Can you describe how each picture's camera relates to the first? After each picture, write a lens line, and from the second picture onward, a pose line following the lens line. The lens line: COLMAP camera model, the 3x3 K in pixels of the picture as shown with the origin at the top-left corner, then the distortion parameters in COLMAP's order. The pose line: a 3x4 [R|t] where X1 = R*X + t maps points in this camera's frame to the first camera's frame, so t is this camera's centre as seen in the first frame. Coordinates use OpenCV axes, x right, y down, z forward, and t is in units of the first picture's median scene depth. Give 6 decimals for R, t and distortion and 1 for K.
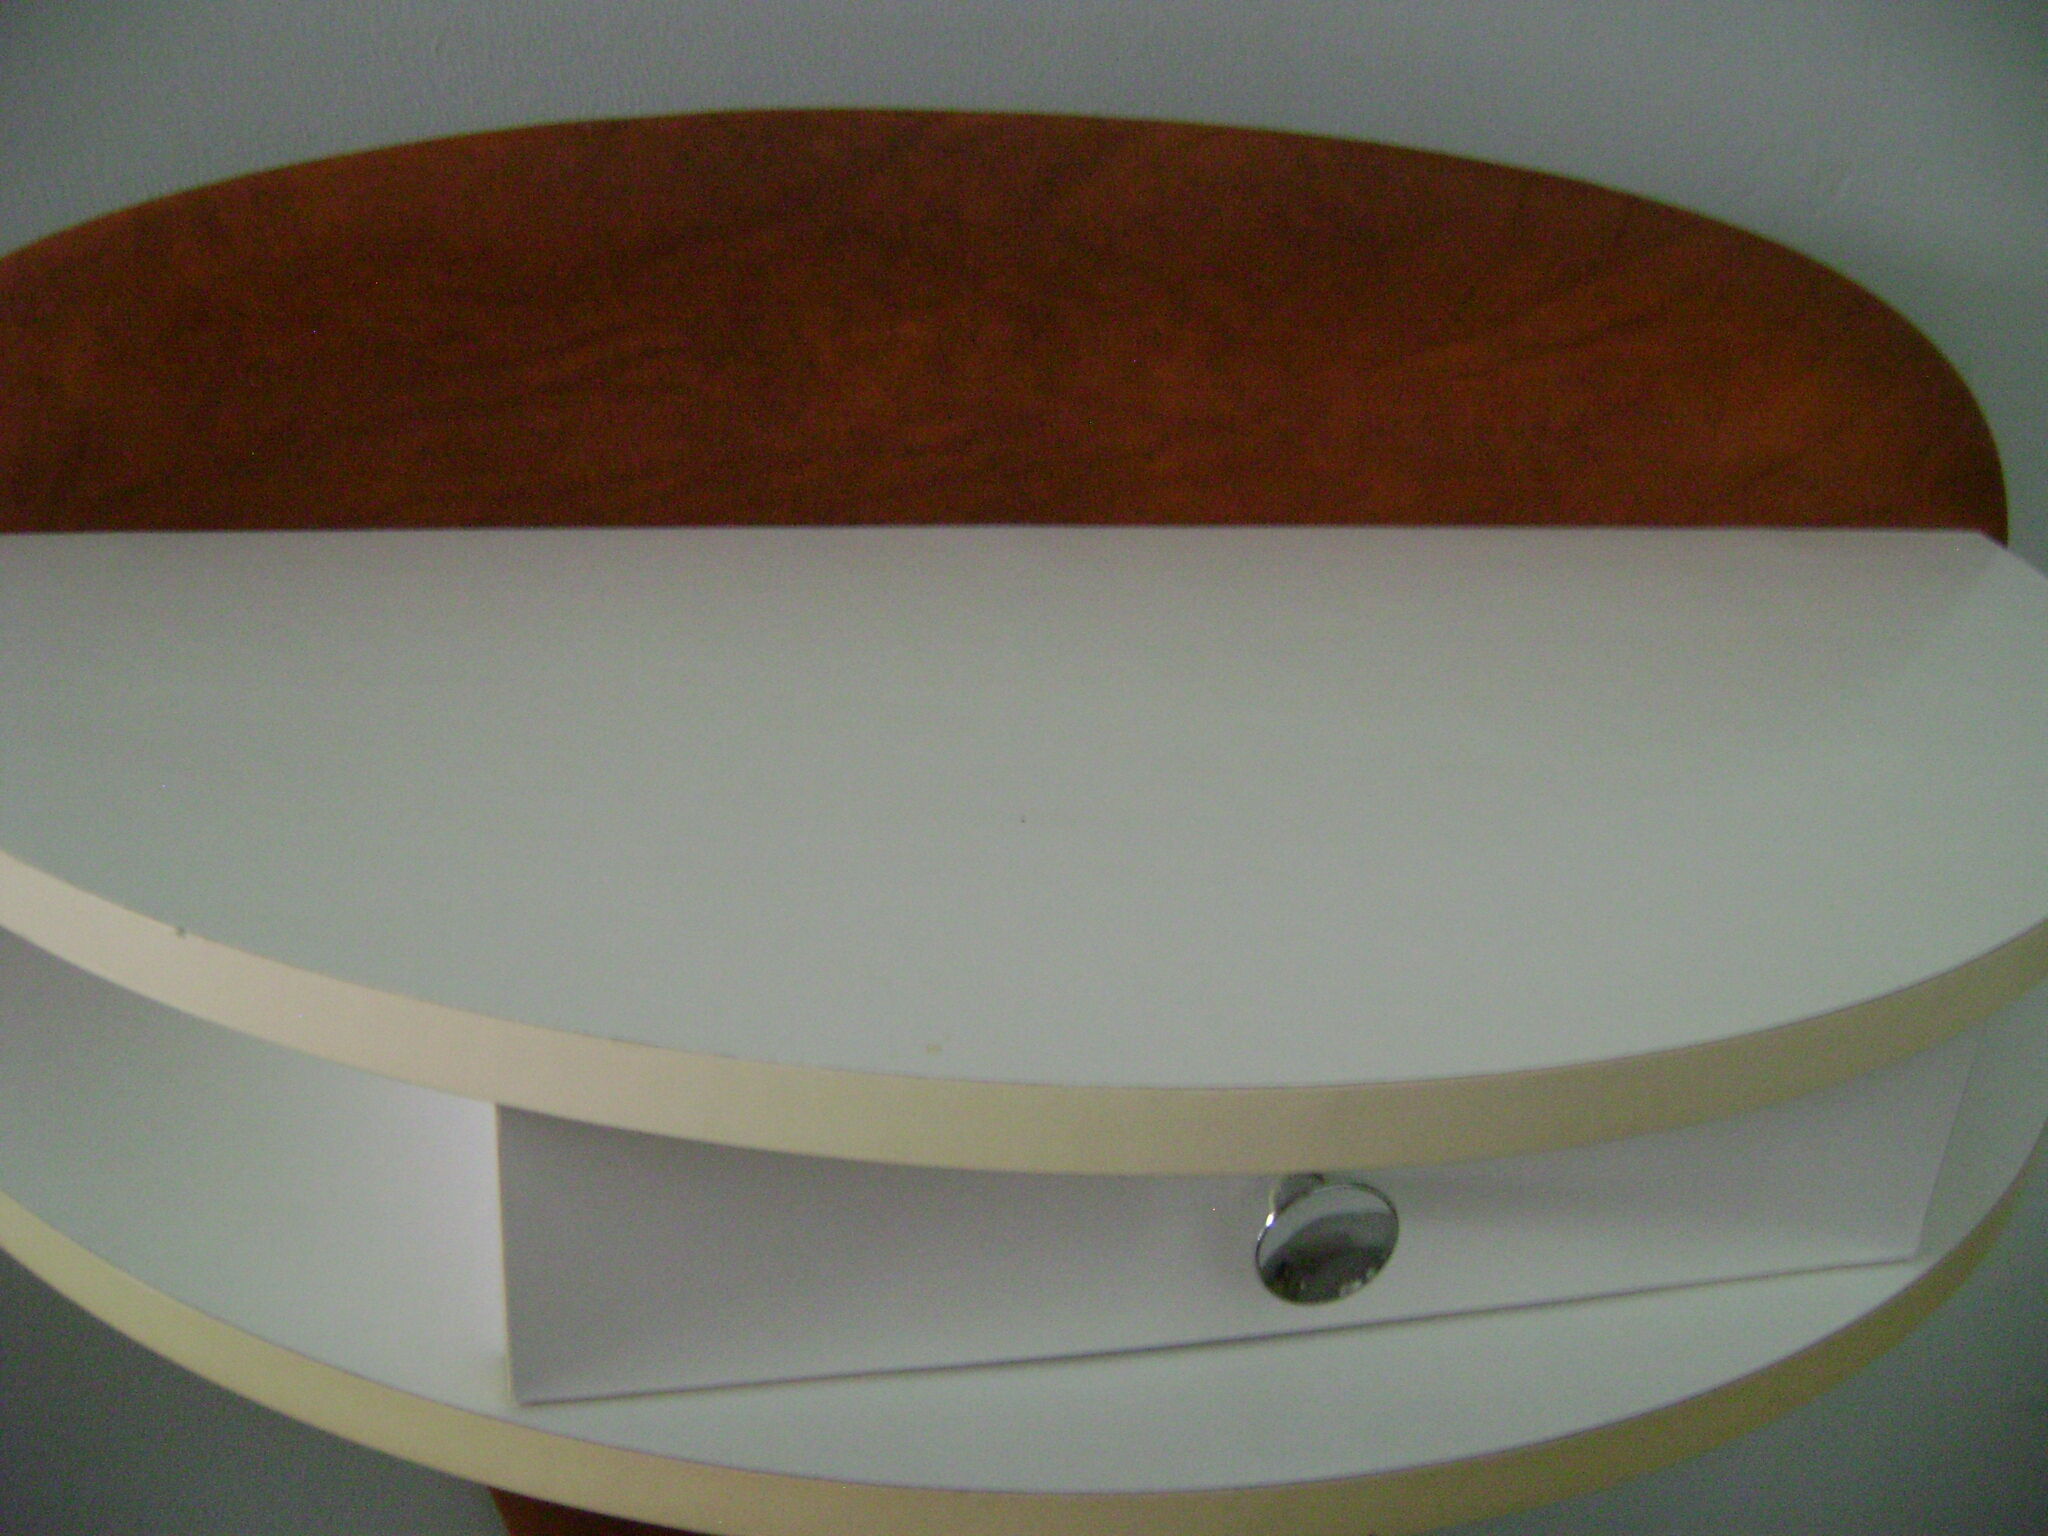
lens RADIAL K [[2098.3, 0, 1026.8], [0, 2098.3, 787.2], [0, 0, 1]] dist [-0.114458, 0.000000]
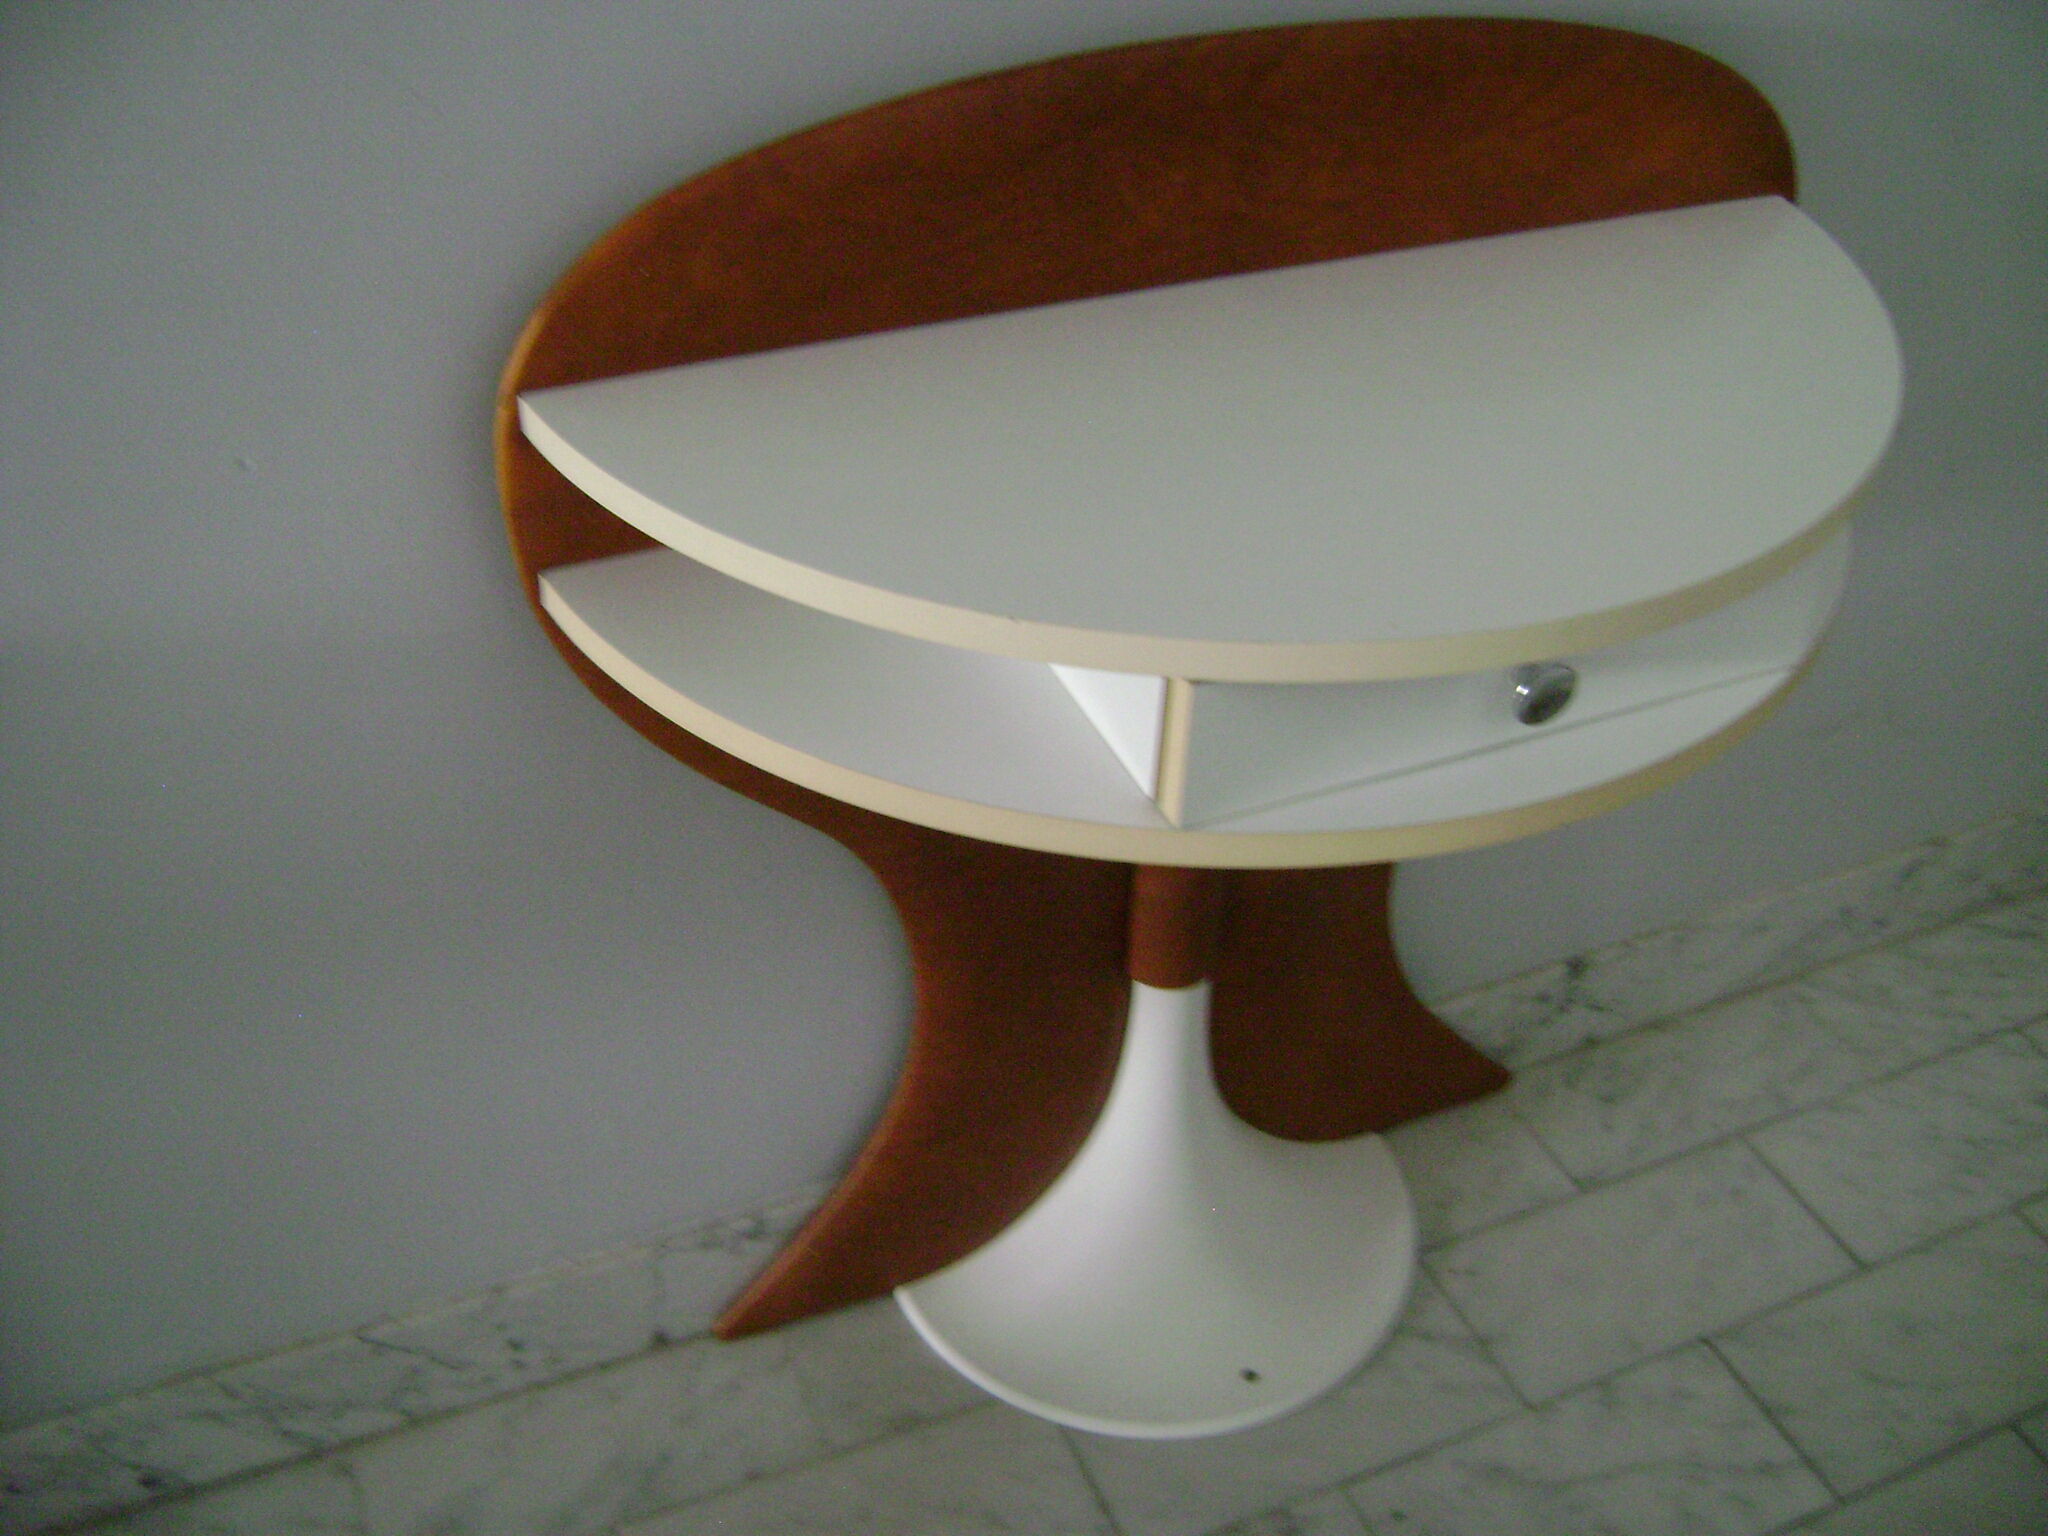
lens RADIAL K [[2098.3, 0, 1025.0], [0, 2098.3, 765.7], [0, 0, 1]] dist [-0.114458, 0.000000]
pose [[0.983609, -0.135376, 0.119111, -0.439399], [0.101602, 0.961817, 0.254137, -0.206530], [-0.148967, -0.237869, 0.959806, -0.660867]]
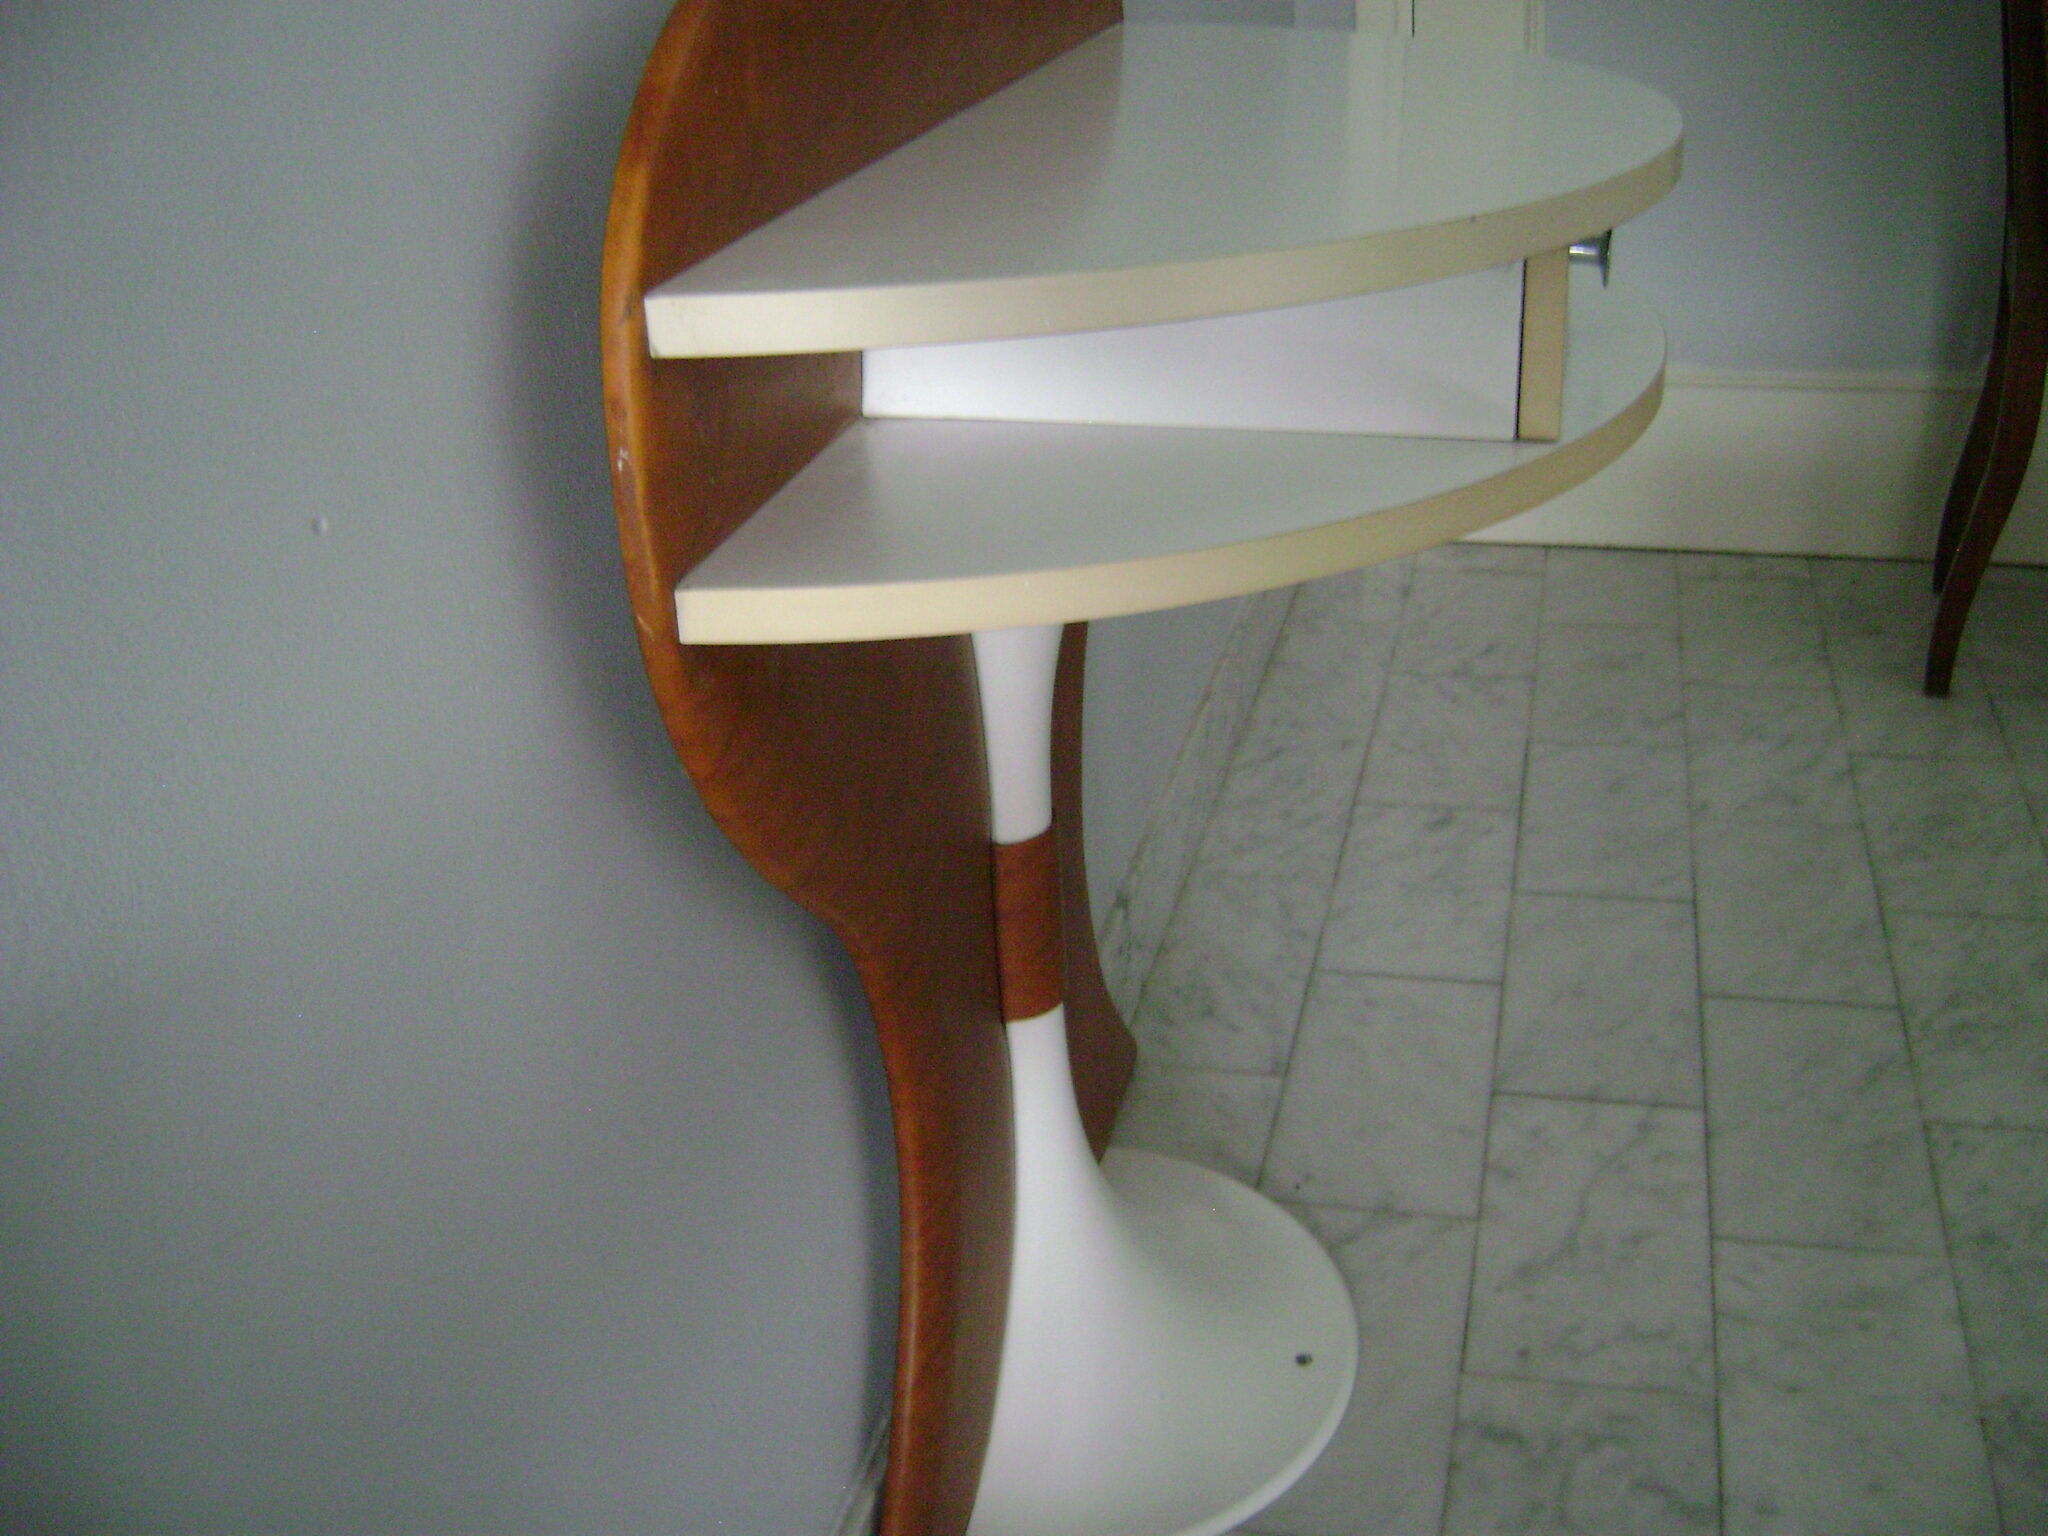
lens RADIAL K [[2098.3, 0, 1005.5], [0, 2098.3, 761.8], [0, 0, 1]] dist [-0.114458, 0.000000]
pose [[0.471429, -0.462089, 0.751152, -1.408731], [0.434881, 0.862787, 0.257830, -0.104886], [-0.767224, 0.205113, 0.607697, 0.215820]]
